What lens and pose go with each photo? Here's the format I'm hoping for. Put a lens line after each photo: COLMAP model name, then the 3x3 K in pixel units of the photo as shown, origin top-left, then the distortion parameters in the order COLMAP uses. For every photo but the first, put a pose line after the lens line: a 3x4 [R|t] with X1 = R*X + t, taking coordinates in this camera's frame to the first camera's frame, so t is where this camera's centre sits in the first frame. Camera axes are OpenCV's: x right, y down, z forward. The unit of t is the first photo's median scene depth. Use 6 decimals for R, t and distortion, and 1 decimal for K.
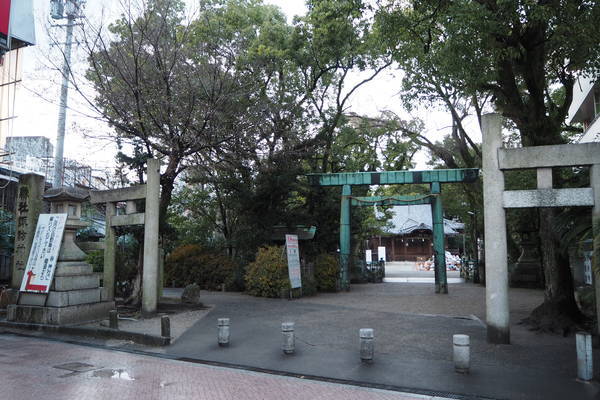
lens RADIAL K [[492.6, 0, 298.4], [0, 492.6, 199.7], [0, 0, 1]] dist [-0.057703, 0.012979]
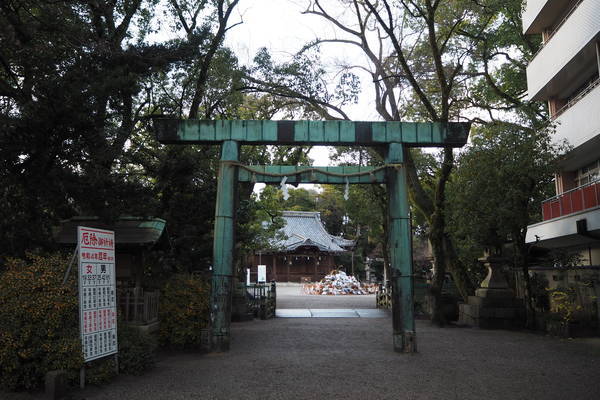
lens RADIAL K [[492.6, 0, 300.1], [0, 492.6, 196.9], [0, 0, 1]] dist [-0.057703, 0.012979]
pose [[0.967139, 0.042283, 0.250707, 0.035479], [-0.031196, 0.998358, -0.048037, 0.043357], [-0.252327, 0.038637, 0.966870, 0.409850]]
